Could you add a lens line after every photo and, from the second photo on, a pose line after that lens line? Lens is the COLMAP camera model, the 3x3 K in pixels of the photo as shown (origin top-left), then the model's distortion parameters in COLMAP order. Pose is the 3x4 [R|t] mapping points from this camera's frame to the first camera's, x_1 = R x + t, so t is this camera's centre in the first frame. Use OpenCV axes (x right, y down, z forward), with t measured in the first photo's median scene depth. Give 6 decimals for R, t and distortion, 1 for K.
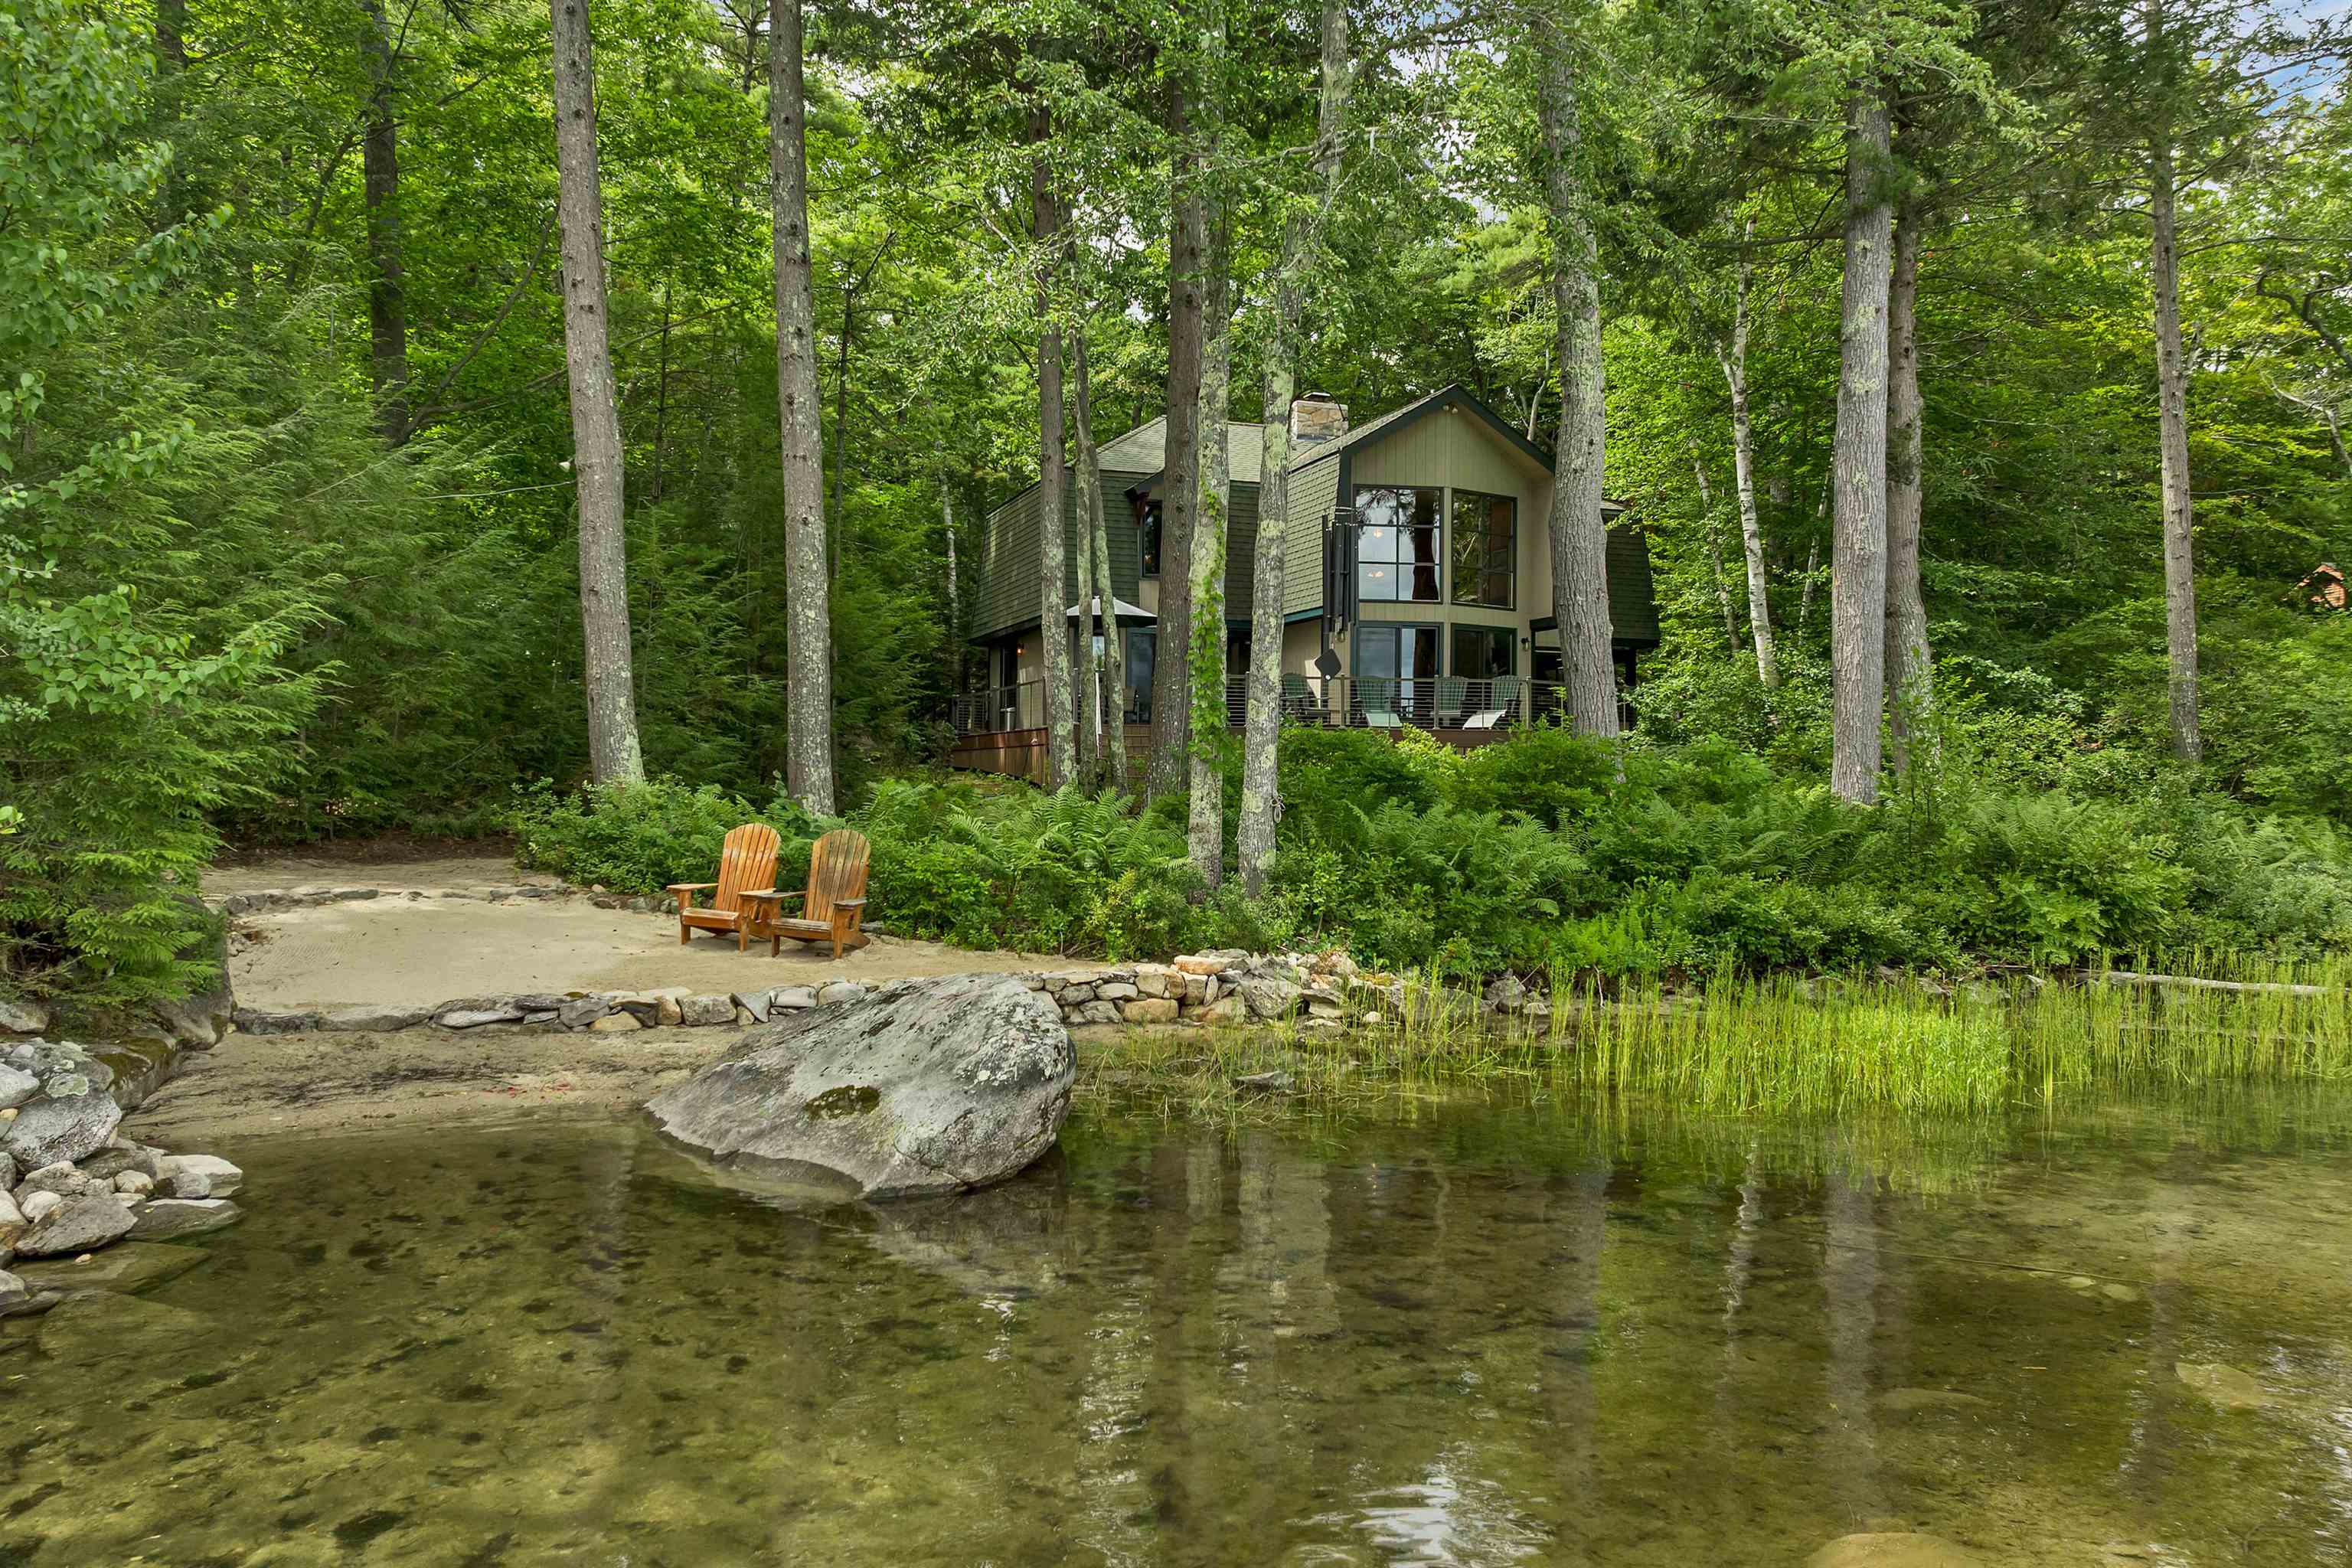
lens RADIAL K [[1664.0, 0, 1176.0], [0, 1664.0, 784.0], [0, 0, 1]] dist [-0.032939, 0.002109]
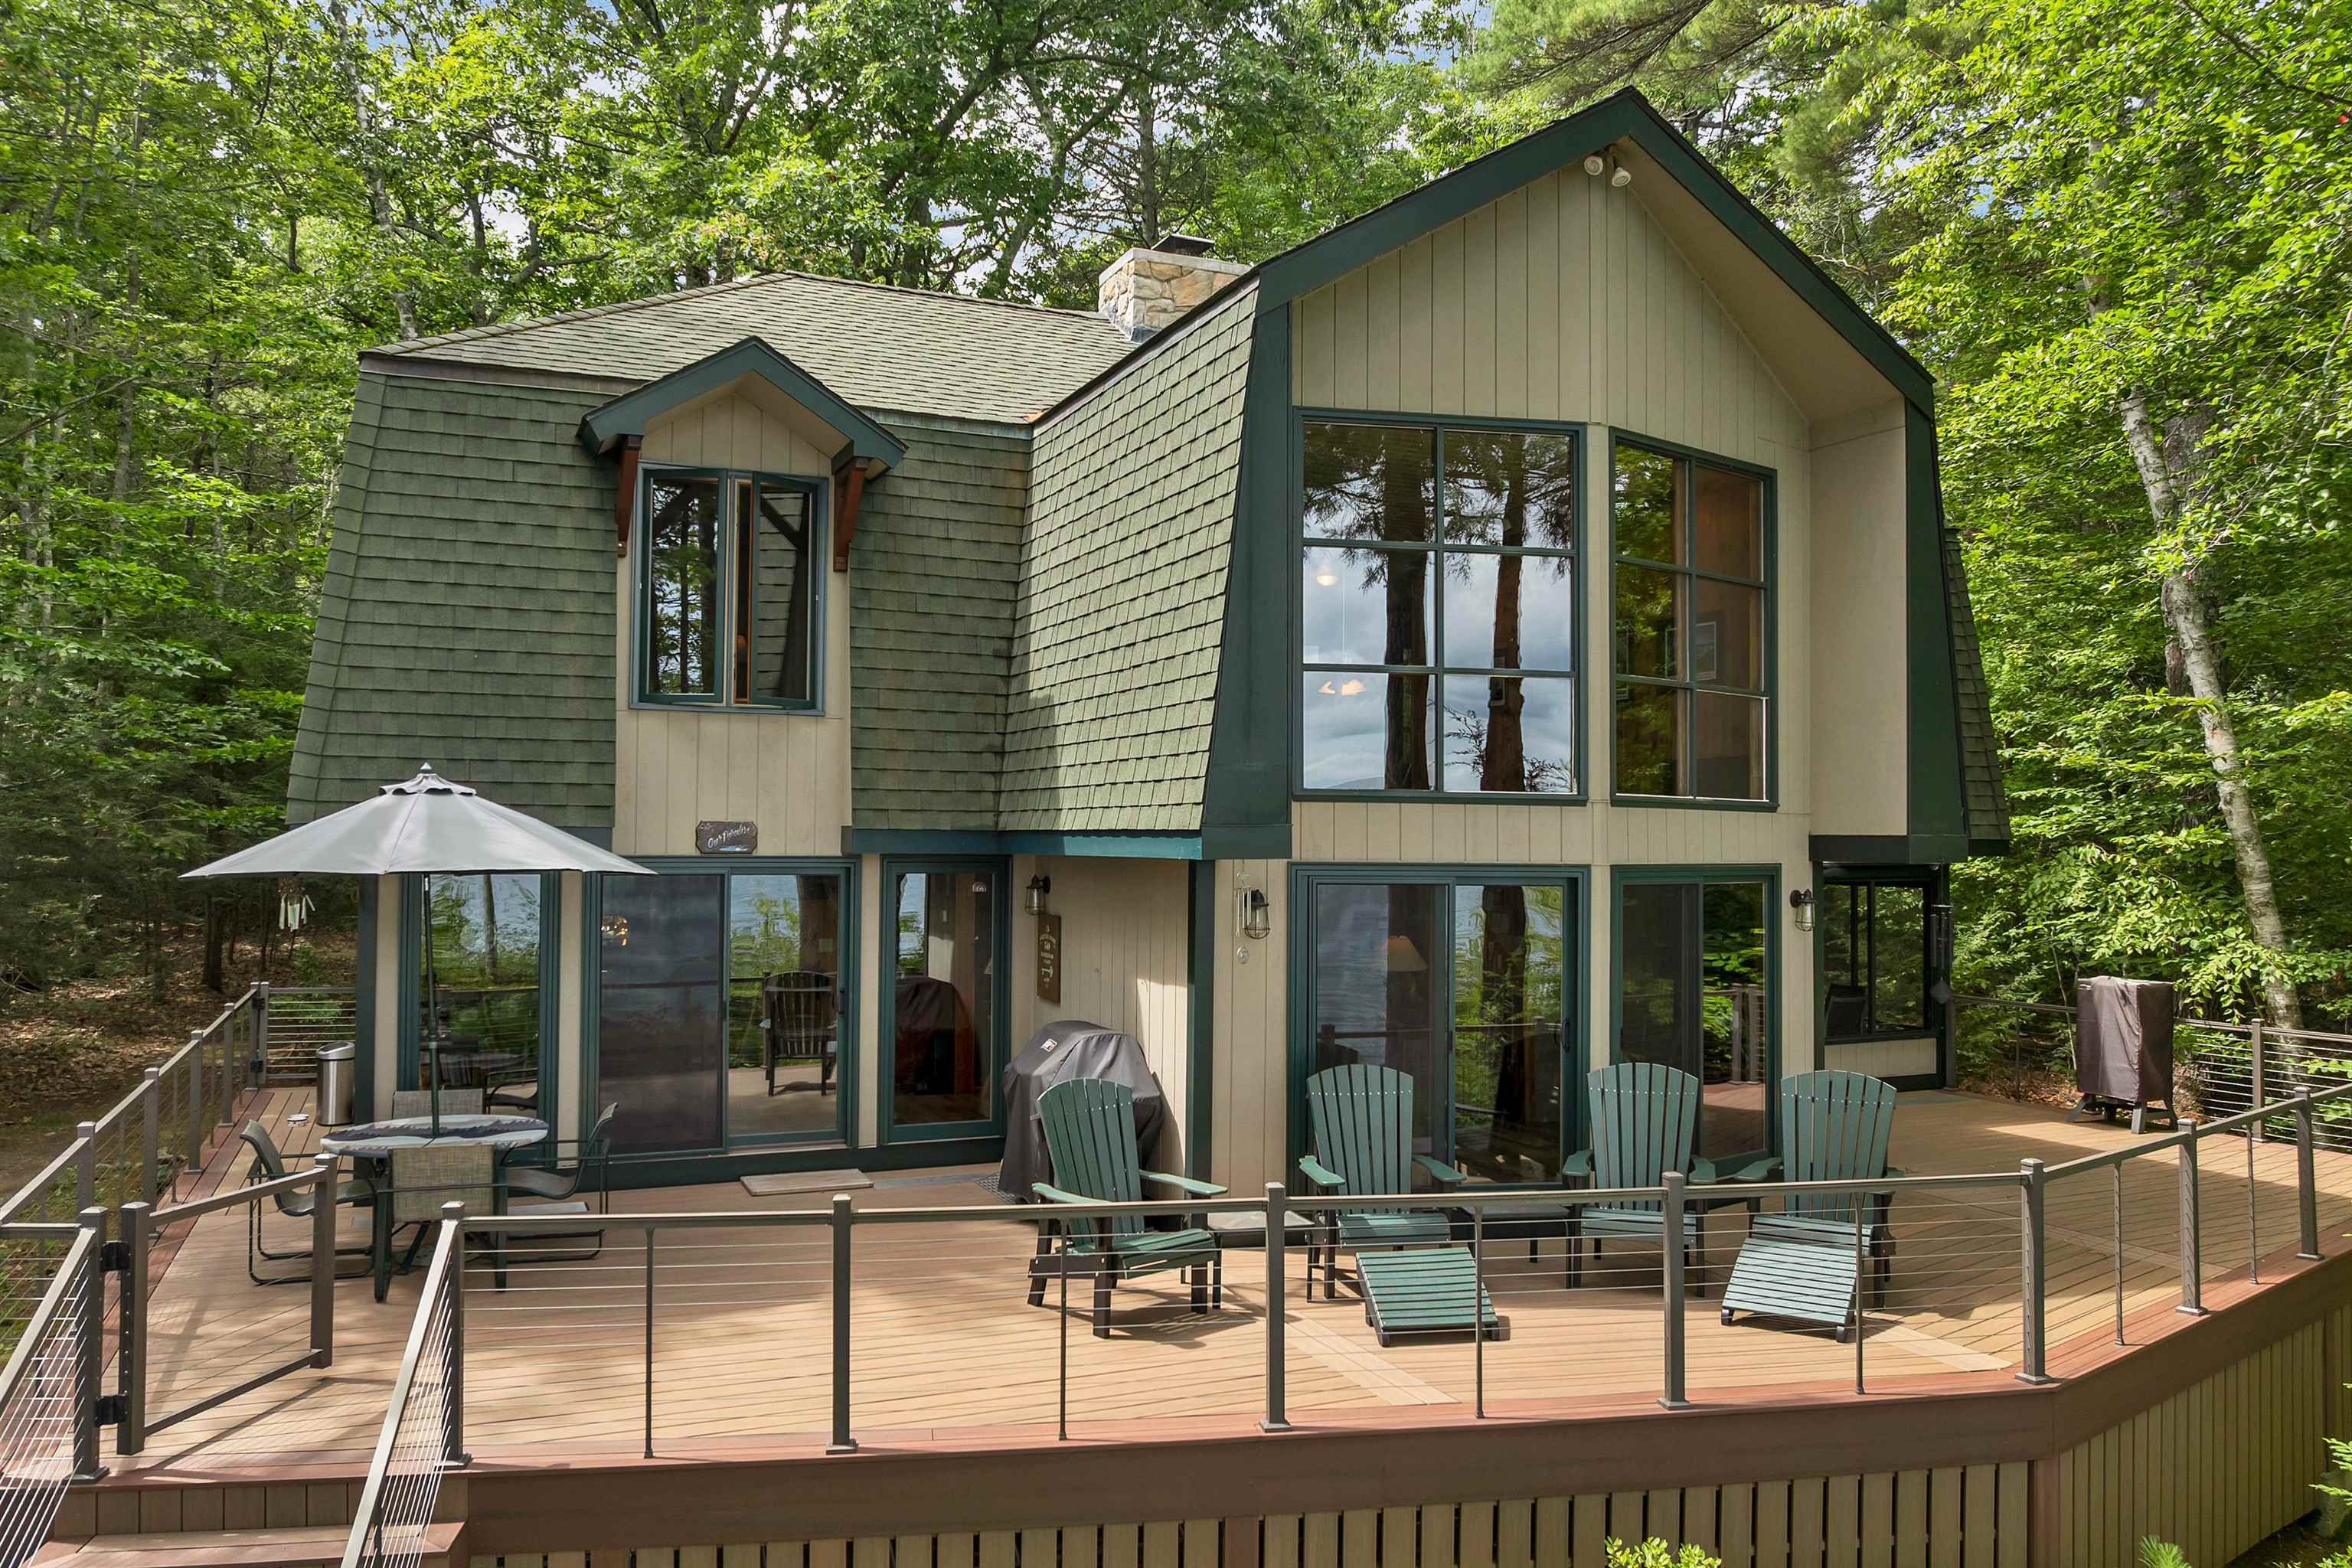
lens RADIAL K [[1664.0, 0, 1176.0], [0, 1664.0, 784.0], [0, 0, 1]] dist [-0.032939, 0.002109]
pose [[0.997538, 0.000628, 0.070124, 0.072155], [0.001493, 0.999543, -0.030192, -0.116343], [-0.070111, 0.030223, 0.997081, 0.791339]]
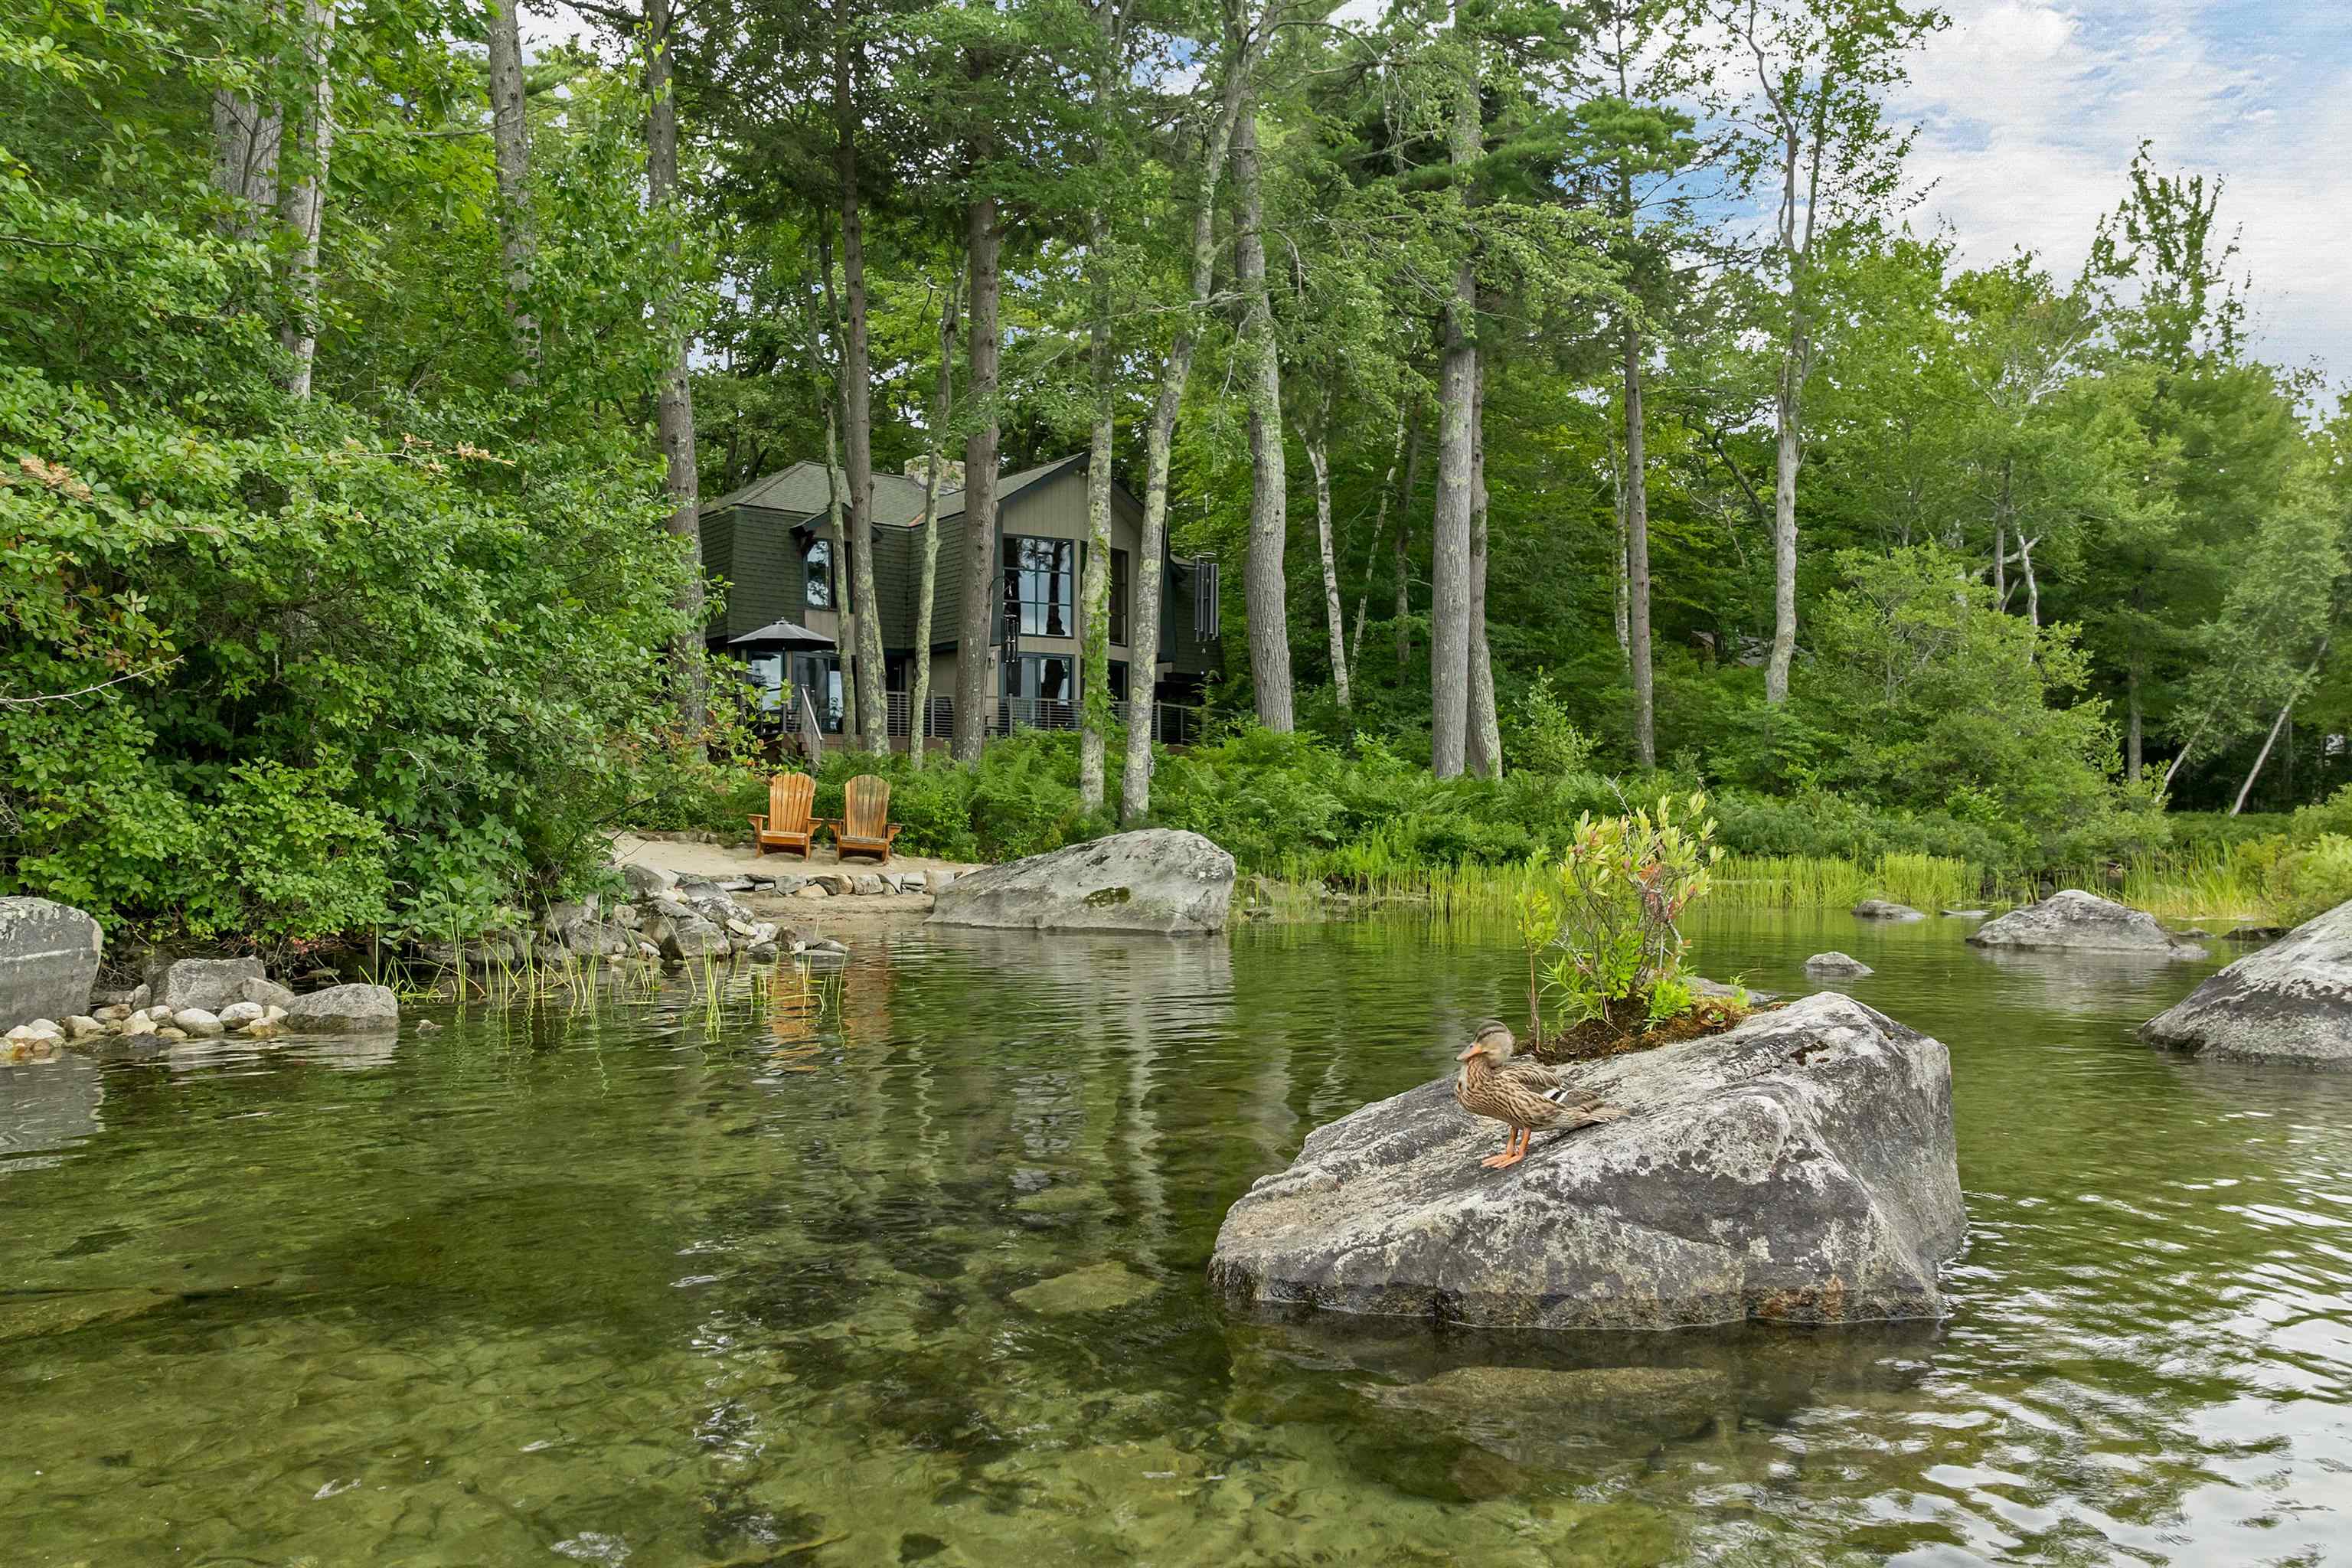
lens RADIAL K [[1664.0, 0, 1176.0], [0, 1664.0, 784.0], [0, 0, 1]] dist [-0.032939, 0.002109]
pose [[0.947216, 0.003294, 0.320580, -0.167159], [0.006044, 0.999586, -0.028127, 0.031531], [-0.320540, 0.028580, 0.946804, -0.149119]]
